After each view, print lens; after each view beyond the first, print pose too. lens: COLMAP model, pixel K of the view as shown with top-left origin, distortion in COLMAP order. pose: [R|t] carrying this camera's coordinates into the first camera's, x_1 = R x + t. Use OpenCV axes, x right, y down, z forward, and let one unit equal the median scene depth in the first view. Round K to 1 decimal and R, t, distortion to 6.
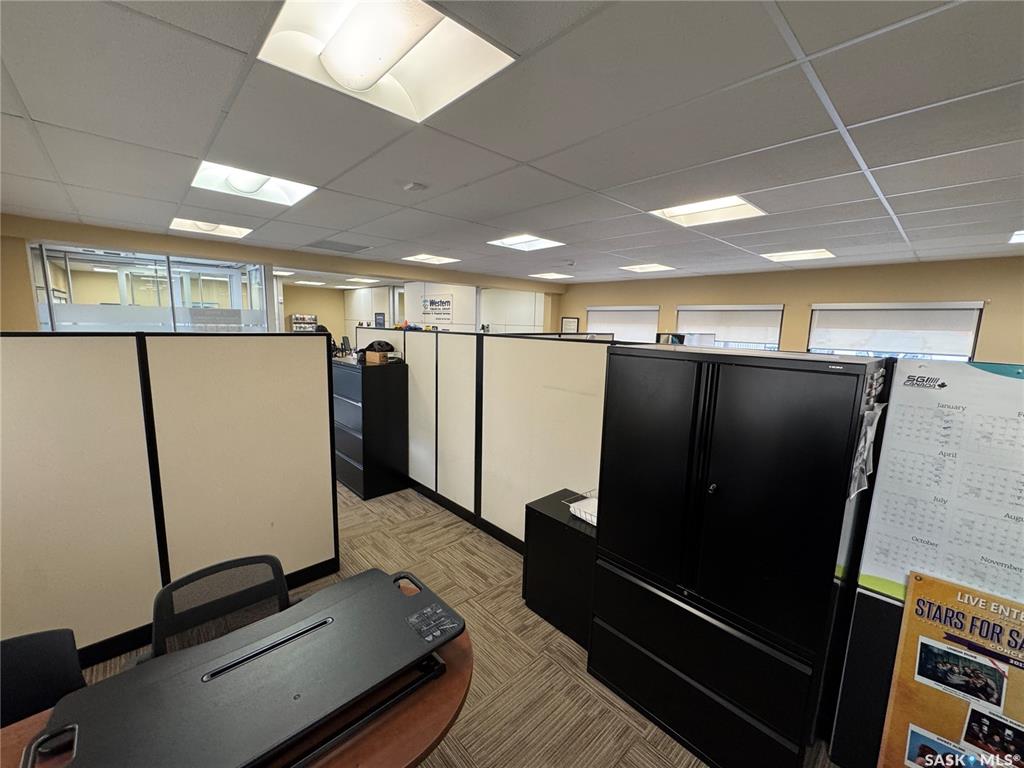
lens RADIAL K [[407.5, 0, 504.8], [0, 407.5, 379.8], [0, 0, 1]] dist [-0.003390, 0.000370]
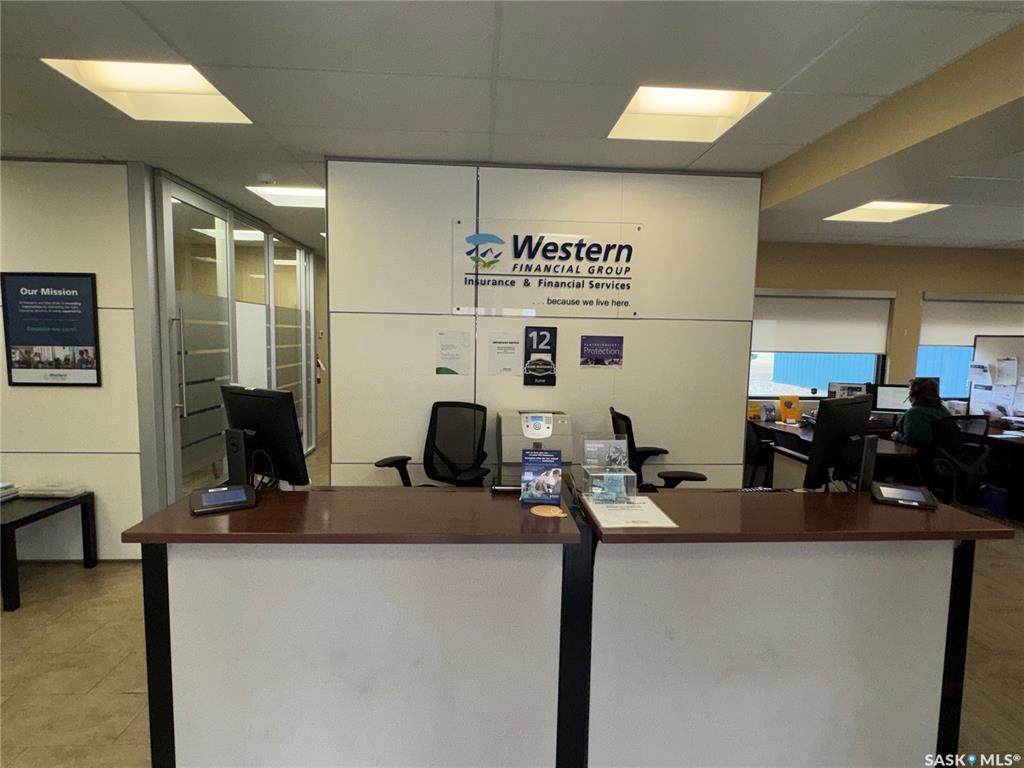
lens RADIAL K [[522.6, 0, 509.1], [0, 522.6, 382.8], [0, 0, 1]] dist [-0.003687, 0.001806]
pose [[0.626585, -0.084968, 0.774707, -0.472150], [0.107856, 0.993928, 0.021777, -0.099141], [-0.771854, 0.069912, 0.631945, 0.761737]]
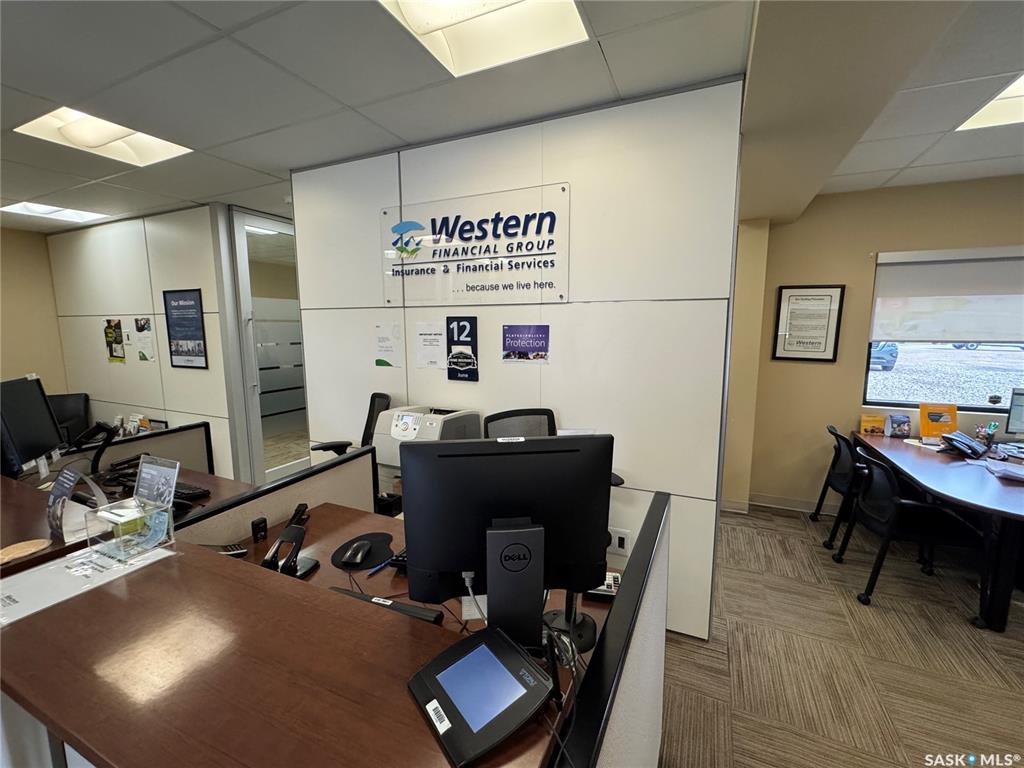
lens RADIAL K [[430.4, 0, 512.3], [0, 430.4, 381.4], [0, 0, 1]] dist [-0.003031, -0.000240]
pose [[0.917700, -0.080221, 0.389090, -0.249530], [0.083012, 0.996502, 0.009663, -0.086245], [-0.388504, 0.023431, 0.921149, 0.706920]]
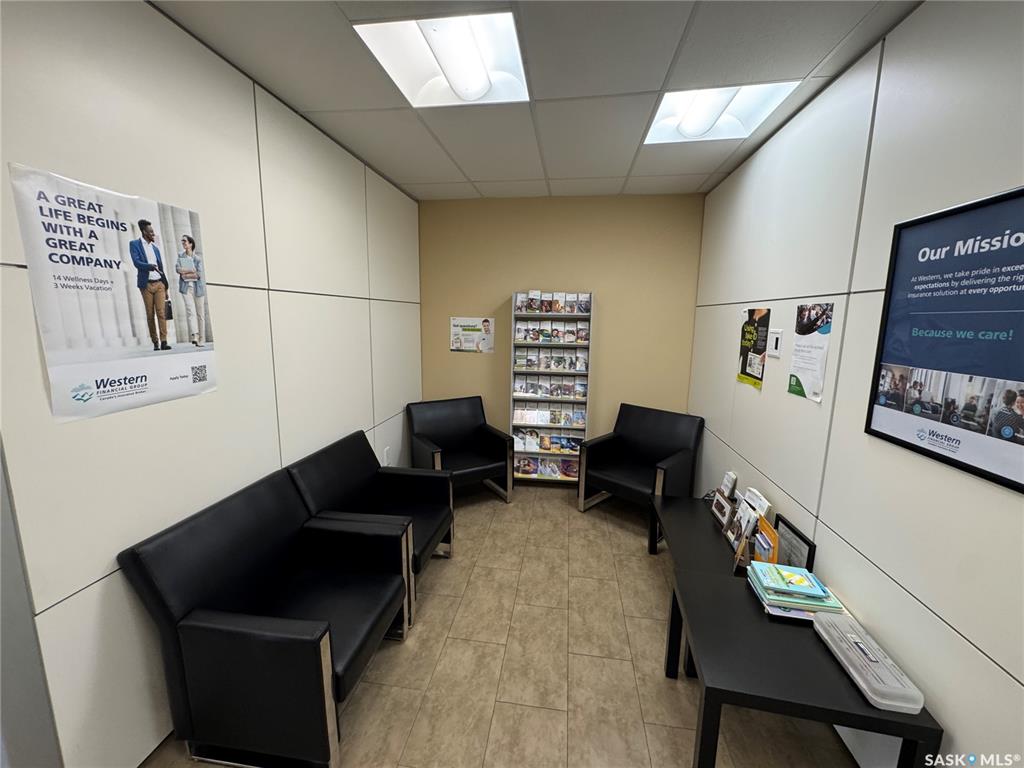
lens RADIAL K [[407.5, 0, 510.5], [0, 407.5, 382.1], [0, 0, 1]] dist [-0.003390, 0.000370]
pose [[0.636793, 0.106229, -0.763682, -0.374032], [-0.109713, 0.992869, 0.046626, -0.140255], [0.763189, 0.054095, 0.643907, 1.061581]]
